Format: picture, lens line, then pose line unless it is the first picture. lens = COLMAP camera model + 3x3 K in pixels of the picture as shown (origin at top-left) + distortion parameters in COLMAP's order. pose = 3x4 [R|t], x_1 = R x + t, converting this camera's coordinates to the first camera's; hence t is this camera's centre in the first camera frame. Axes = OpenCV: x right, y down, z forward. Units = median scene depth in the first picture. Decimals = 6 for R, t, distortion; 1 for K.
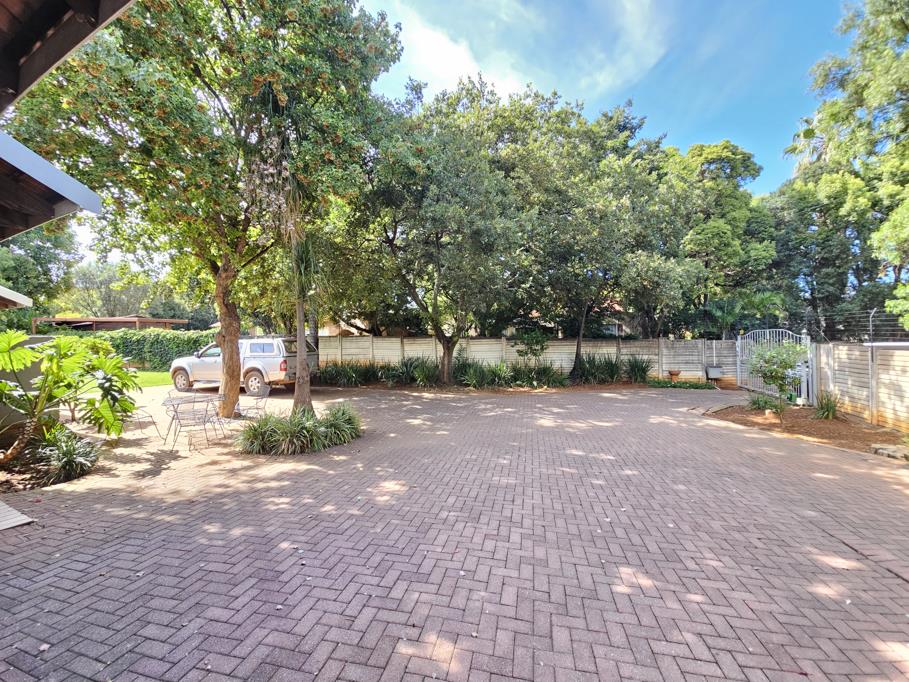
lens RADIAL K [[372.8, 0, 454.5], [0, 372.8, 341.0], [0, 0, 1]] dist [-0.001198, -0.000671]
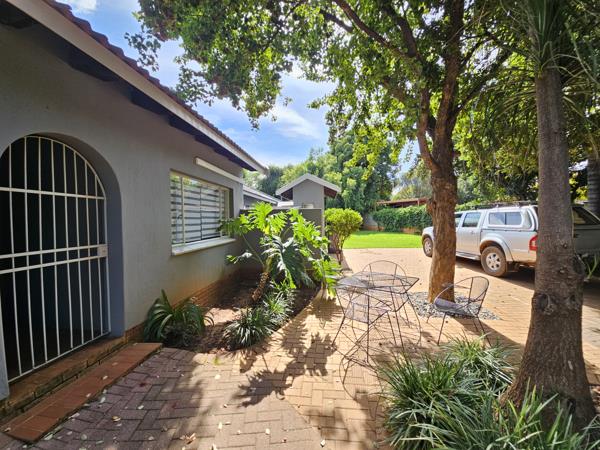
lens RADIAL K [[246.1, 0, 300.0], [0, 246.1, 225.0], [0, 0, 1]] dist [-0.001198, -0.000671]
pose [[0.328661, 0.027499, -0.944048, -0.158945], [0.009249, 0.999434, 0.032332, 0.011832], [0.944403, -0.019357, 0.328221, 0.412108]]
